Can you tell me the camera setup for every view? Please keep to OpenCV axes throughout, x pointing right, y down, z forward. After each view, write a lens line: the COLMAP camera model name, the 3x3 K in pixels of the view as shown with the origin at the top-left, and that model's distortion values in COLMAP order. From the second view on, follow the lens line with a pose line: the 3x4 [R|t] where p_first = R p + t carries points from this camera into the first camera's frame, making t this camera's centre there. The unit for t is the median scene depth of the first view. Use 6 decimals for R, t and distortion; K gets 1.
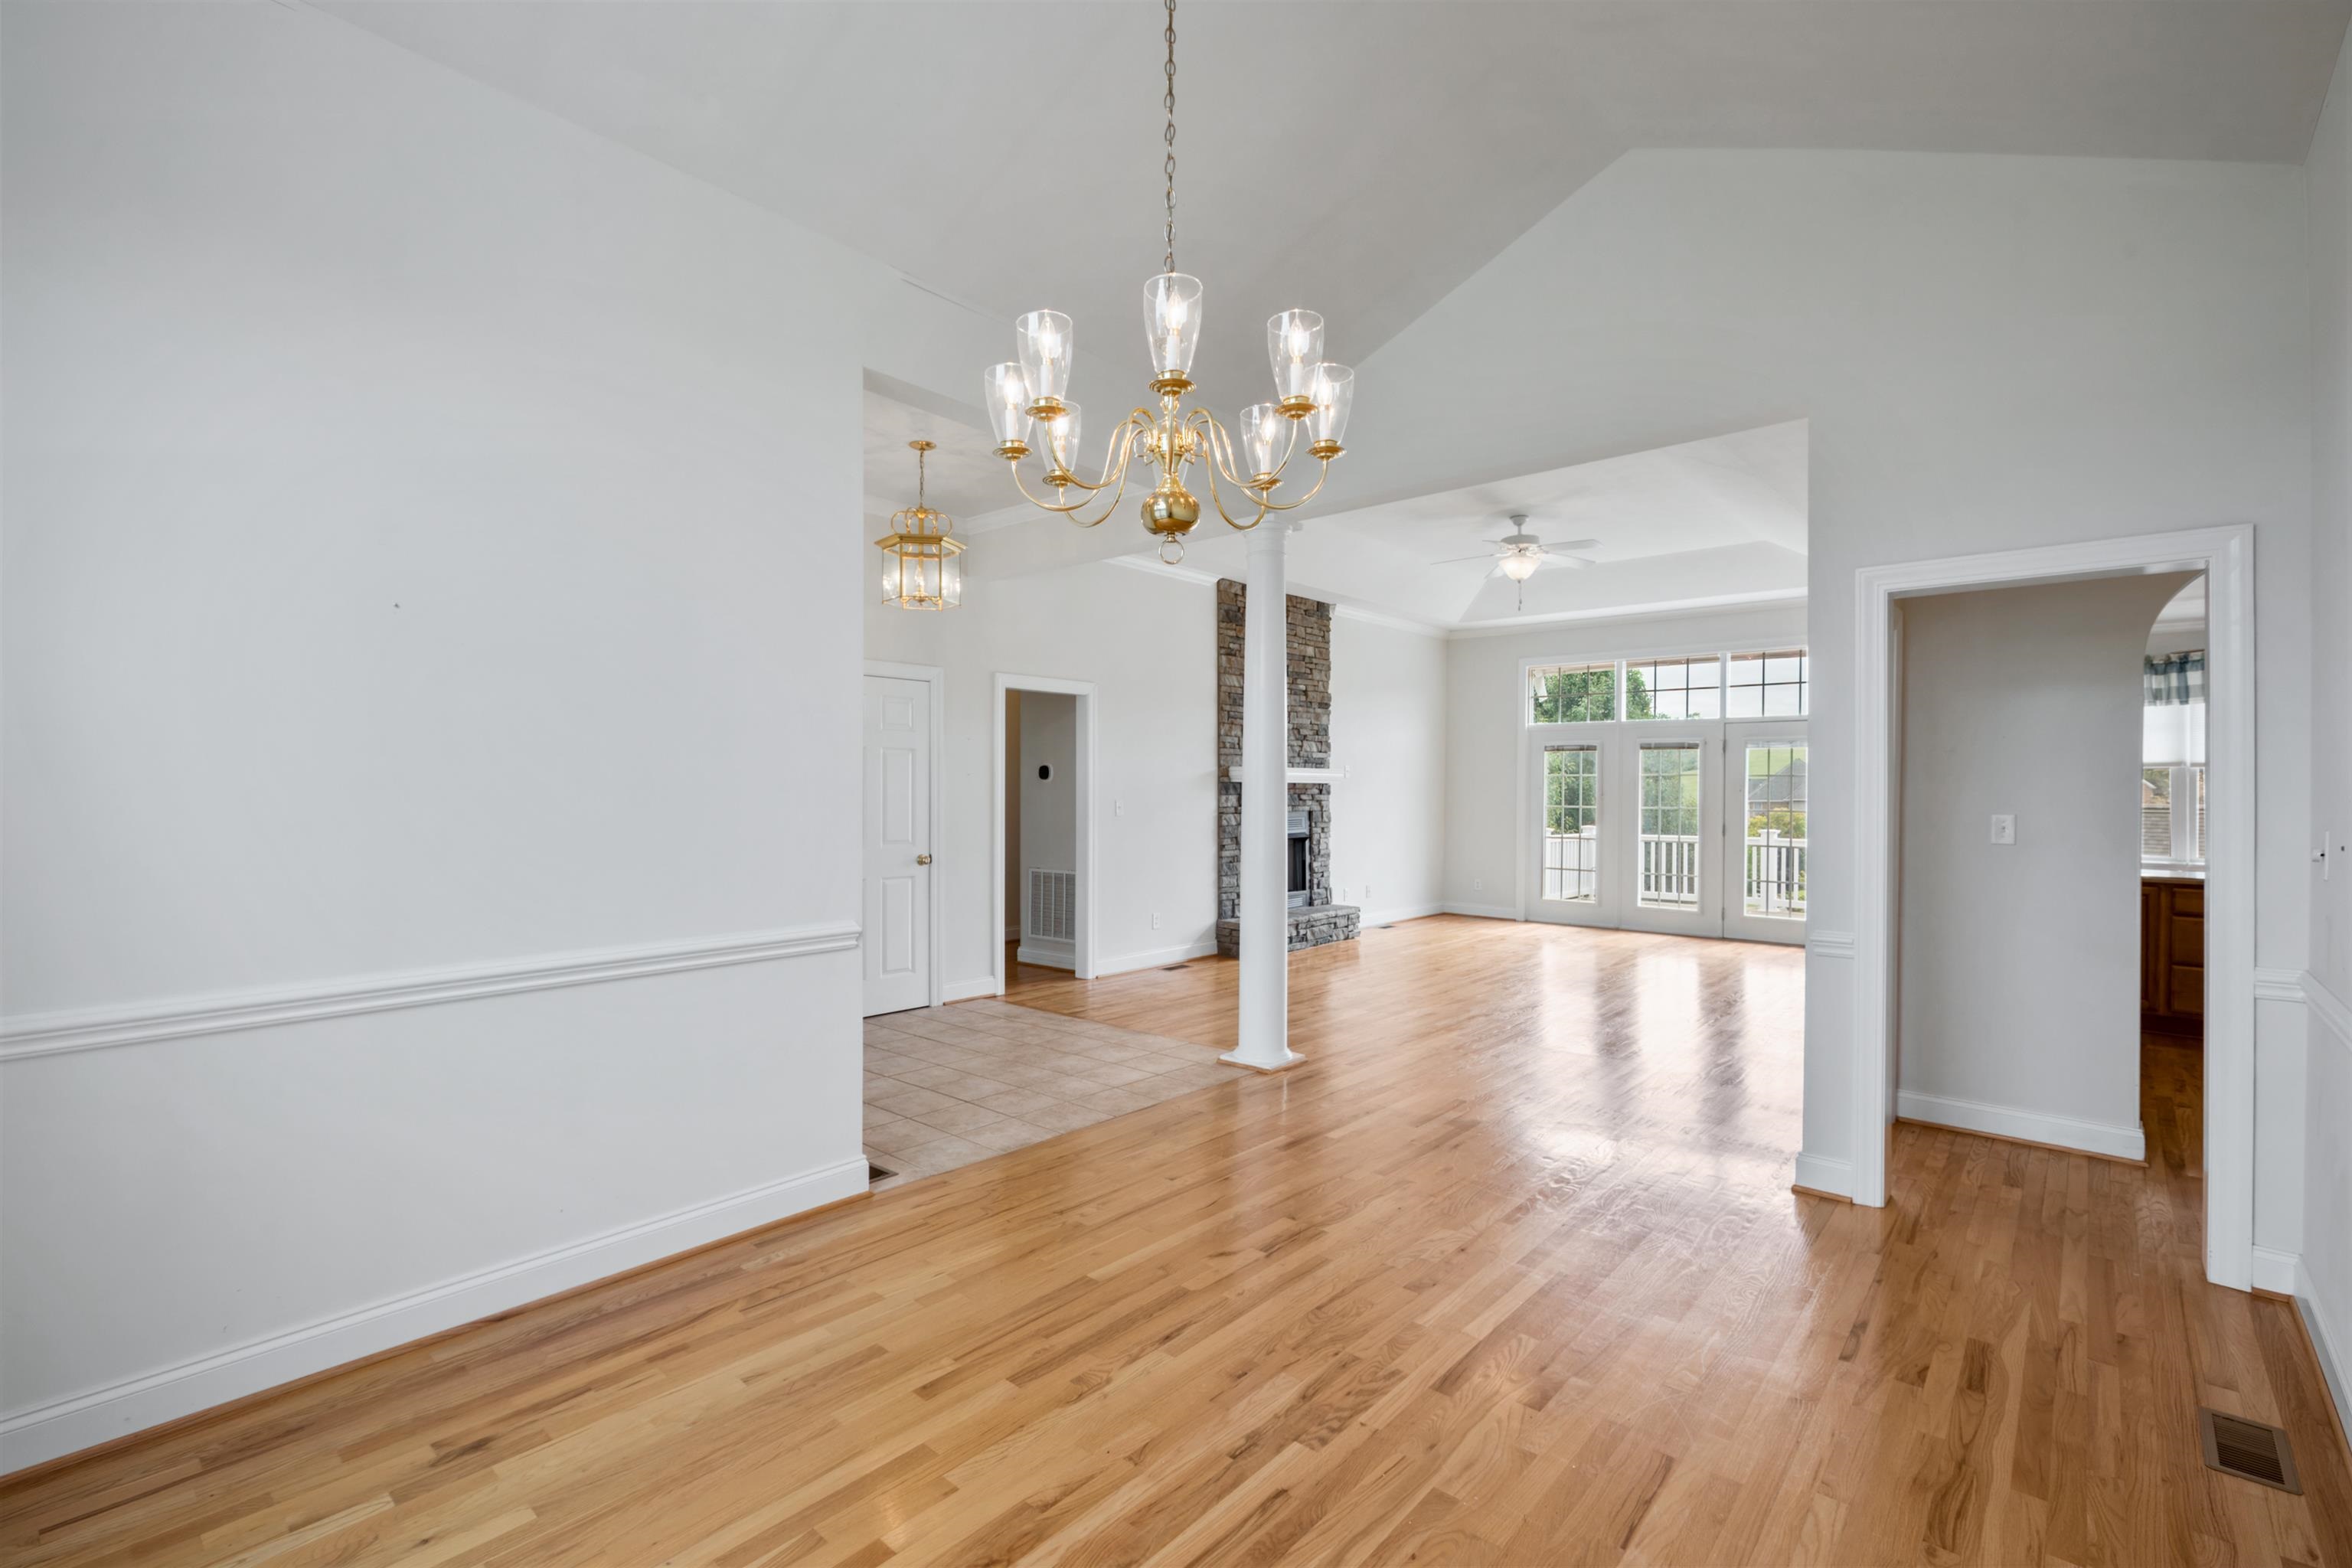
lens RADIAL K [[1053.5, 0, 1176.0], [0, 1053.5, 784.0], [0, 0, 1]] dist [-0.002431, -0.000264]
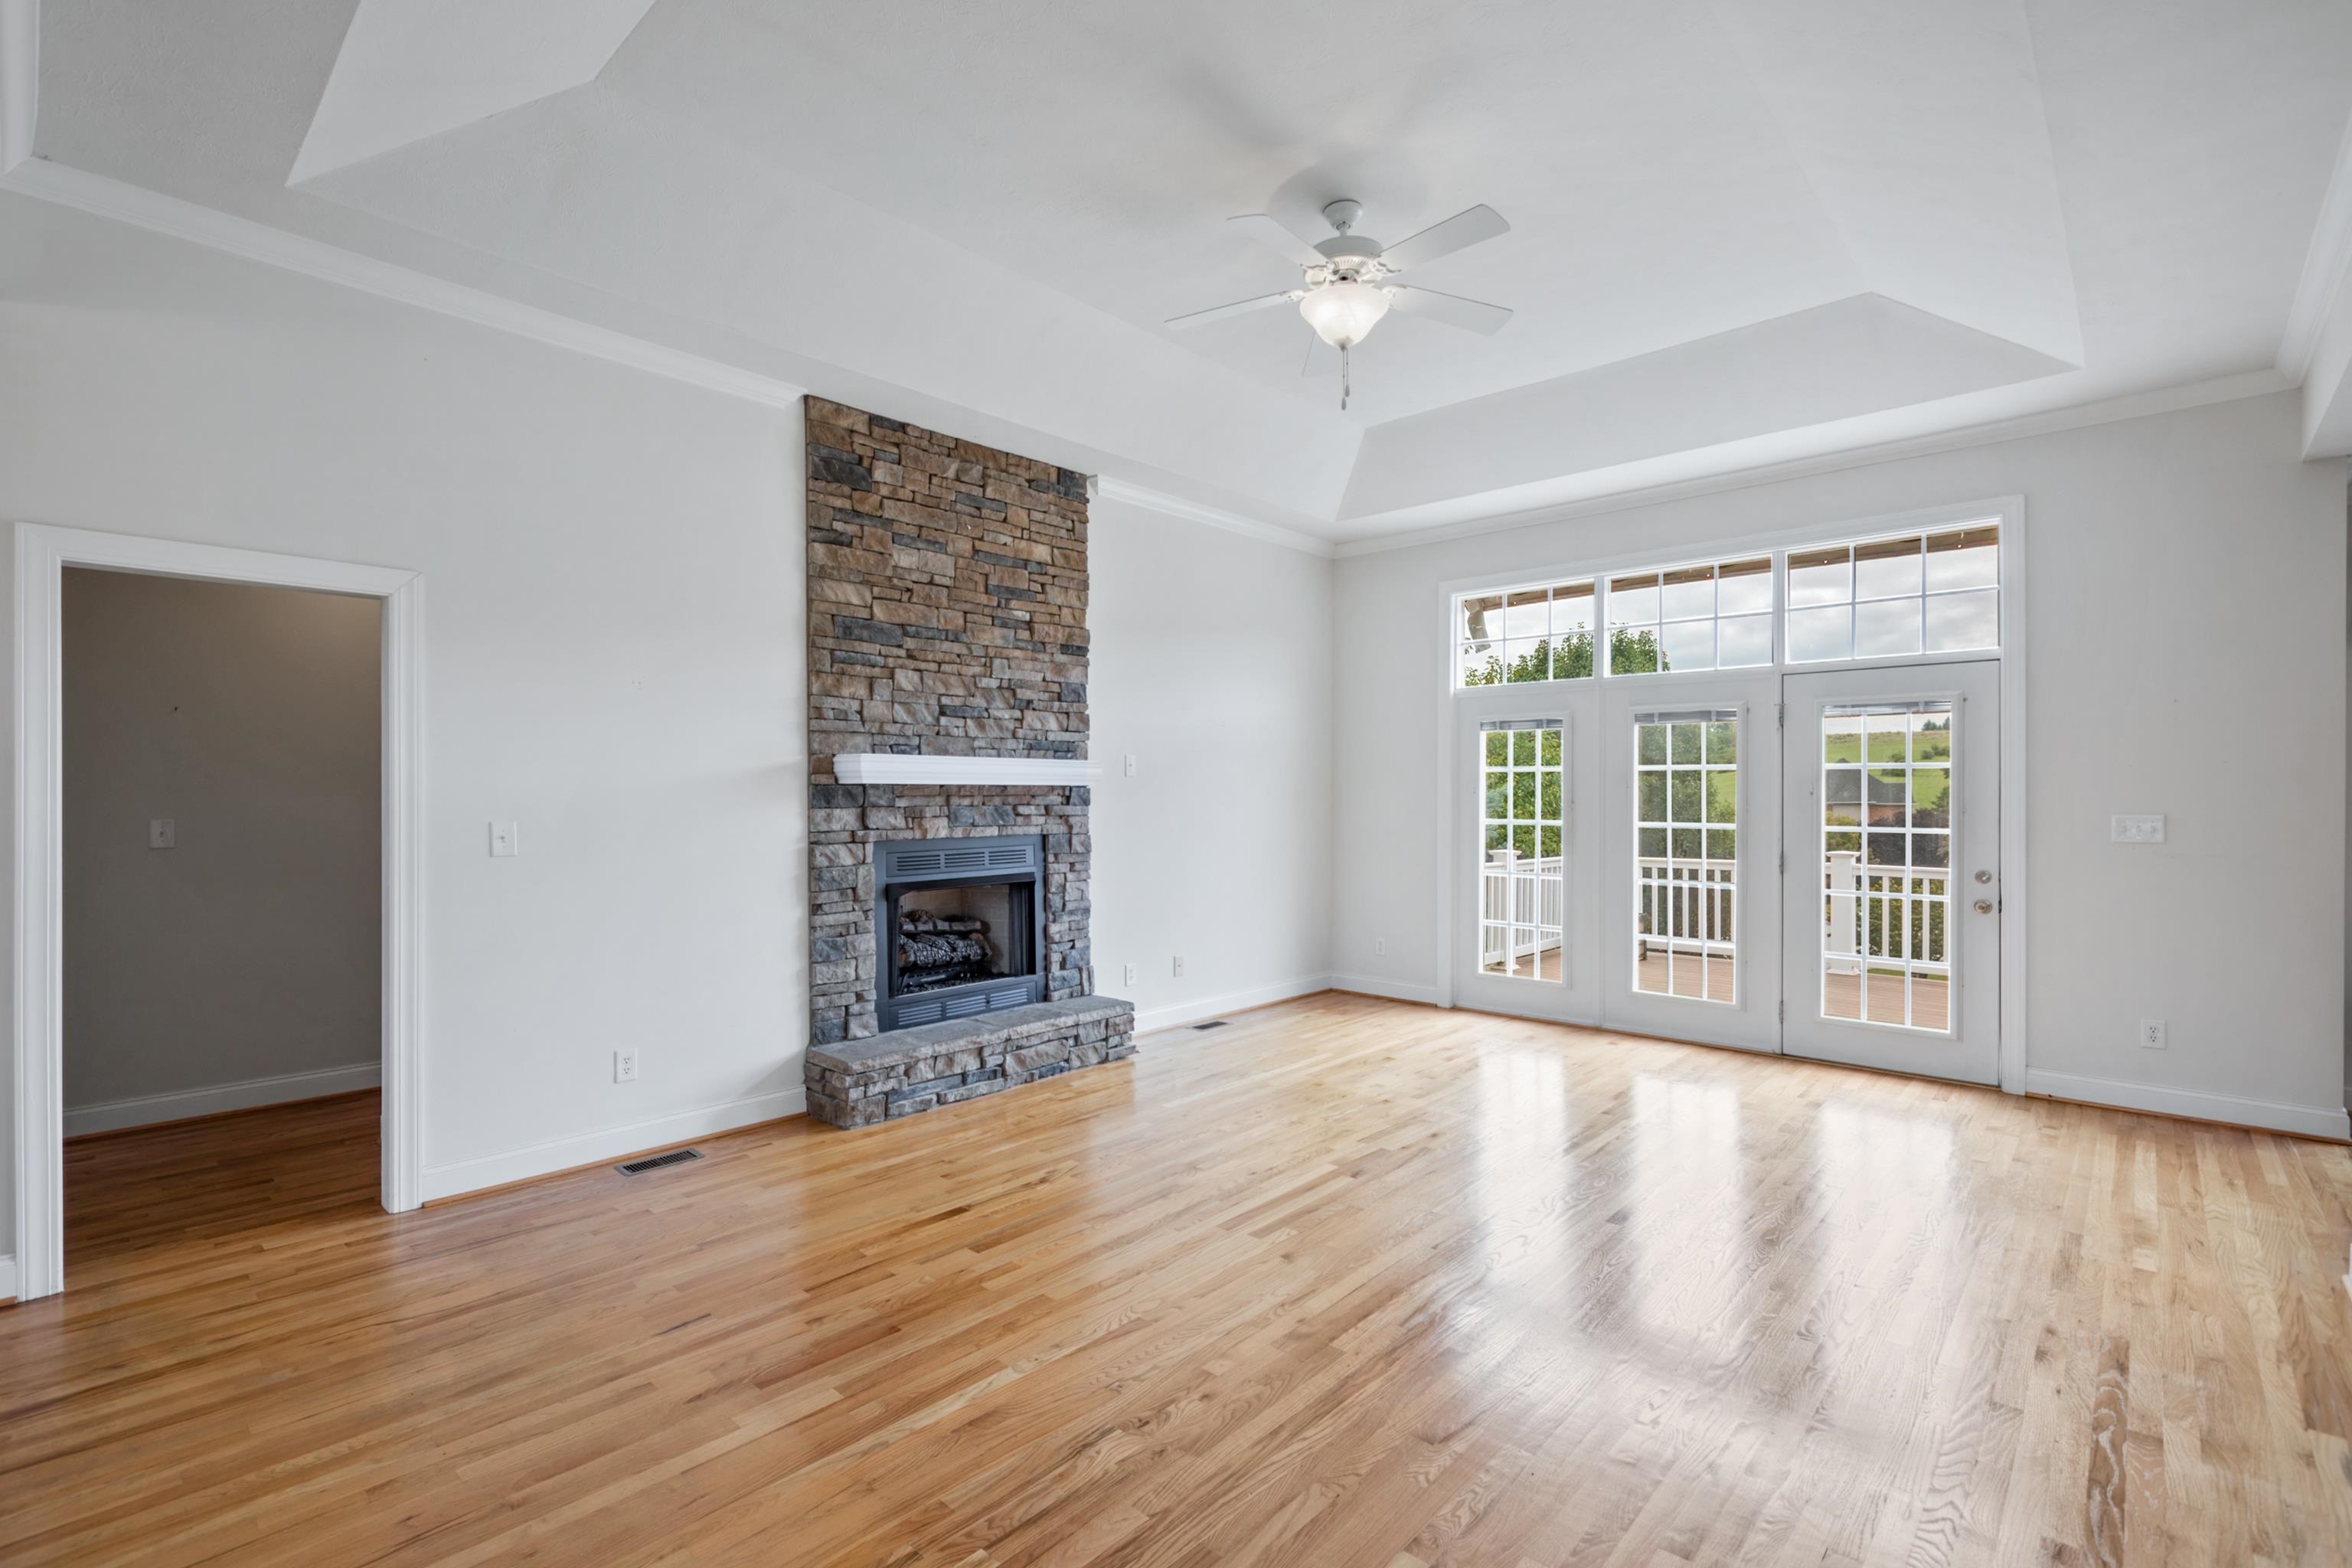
lens RADIAL K [[1053.5, 0, 1176.0], [0, 1053.5, 784.0], [0, 0, 1]] dist [-0.002431, -0.000264]
pose [[0.999613, -0.006175, -0.027116, 0.213339], [0.006006, 0.999962, -0.006312, 0.002456], [0.027154, 0.006147, 0.999612, 0.432327]]
